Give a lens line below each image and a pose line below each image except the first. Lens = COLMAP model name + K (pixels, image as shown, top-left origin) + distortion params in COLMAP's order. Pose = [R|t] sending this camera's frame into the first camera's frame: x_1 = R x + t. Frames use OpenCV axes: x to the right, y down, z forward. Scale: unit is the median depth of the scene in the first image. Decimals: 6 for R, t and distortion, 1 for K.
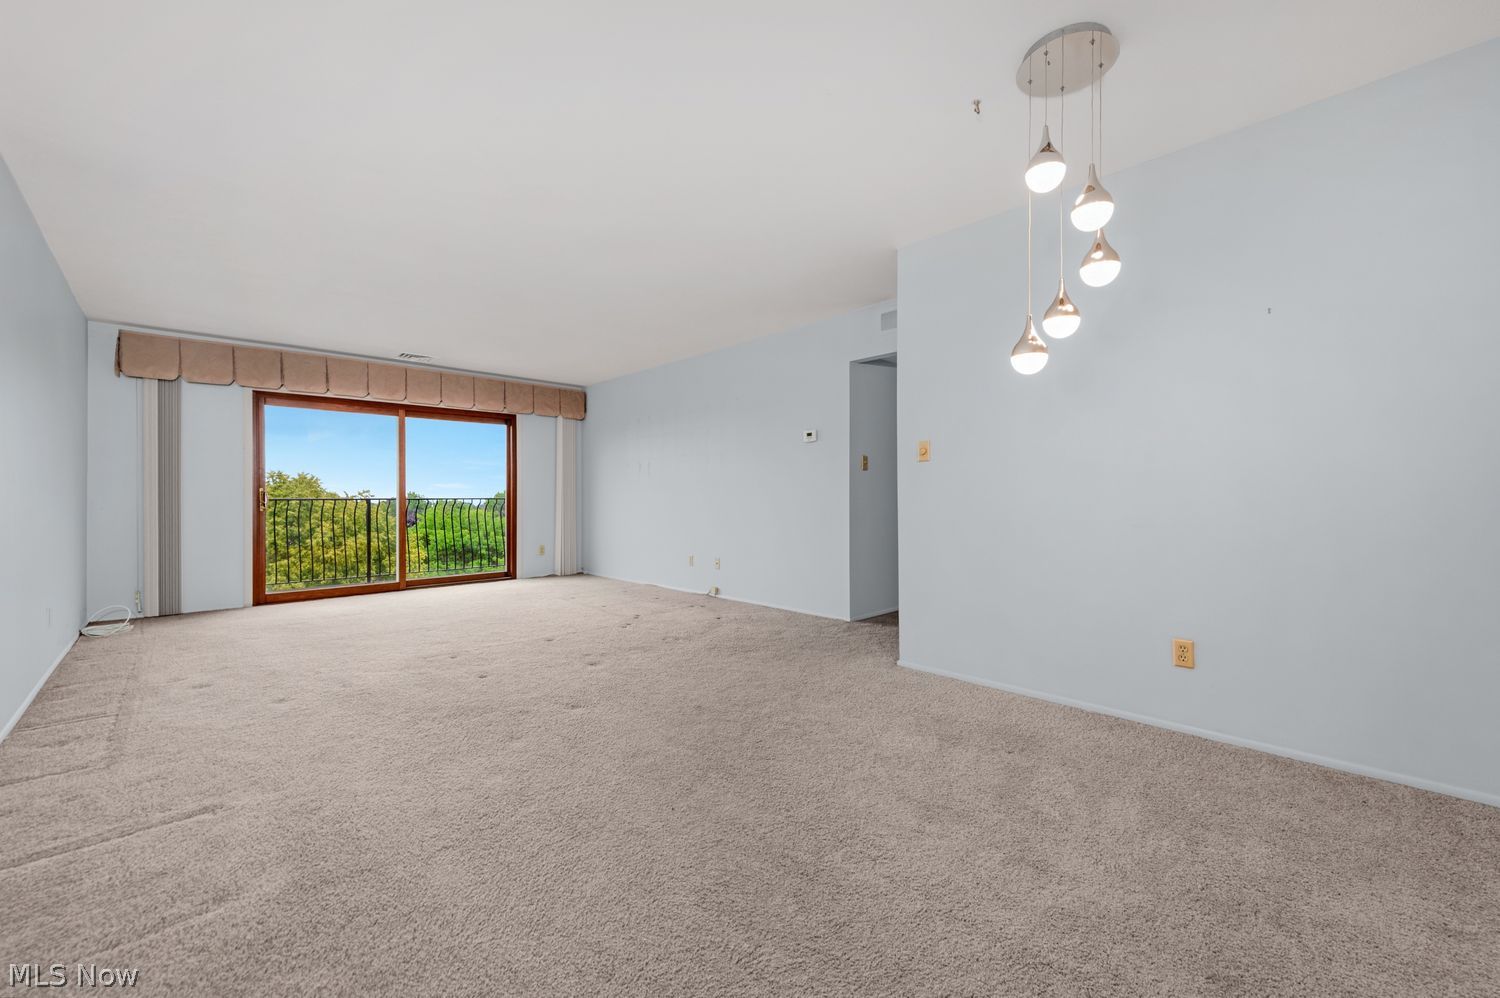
lens RADIAL K [[608.1, 0, 735.7], [0, 608.1, 494.4], [0, 0, 1]] dist [0.026790, -0.001668]
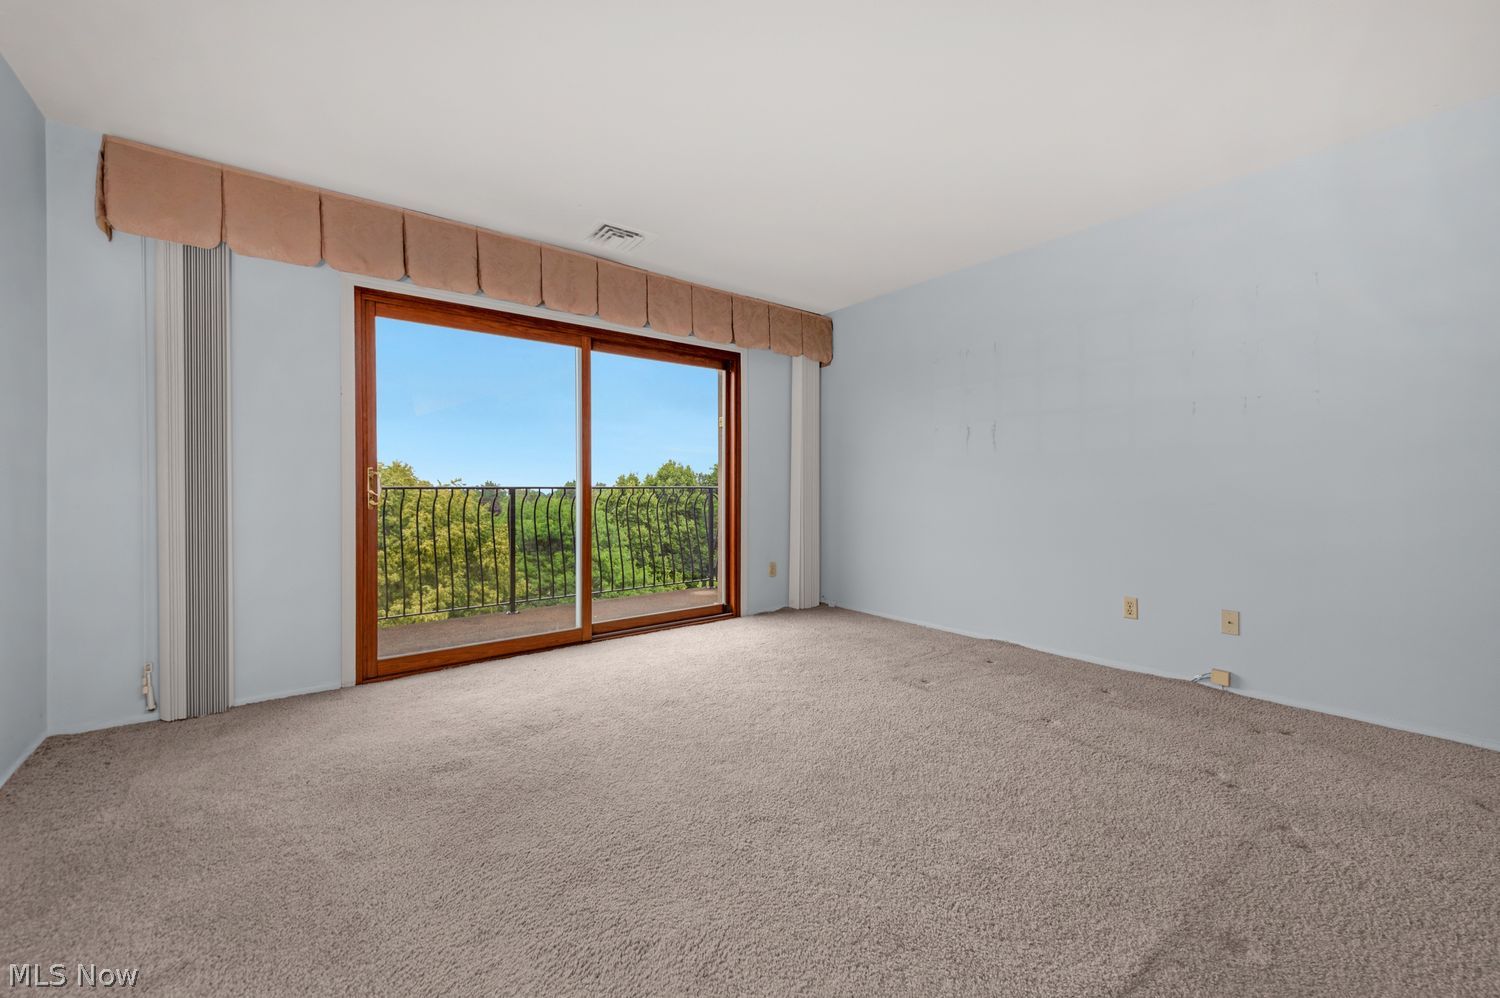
lens RADIAL K [[608.1, 0, 733.5], [0, 608.1, 486.6], [0, 0, 1]] dist [0.026790, -0.001668]
pose [[0.994501, 0.002719, -0.104690, -0.354626], [-0.002297, 0.999989, 0.004149, 0.003929], [0.104700, -0.003886, 0.994496, 0.446155]]
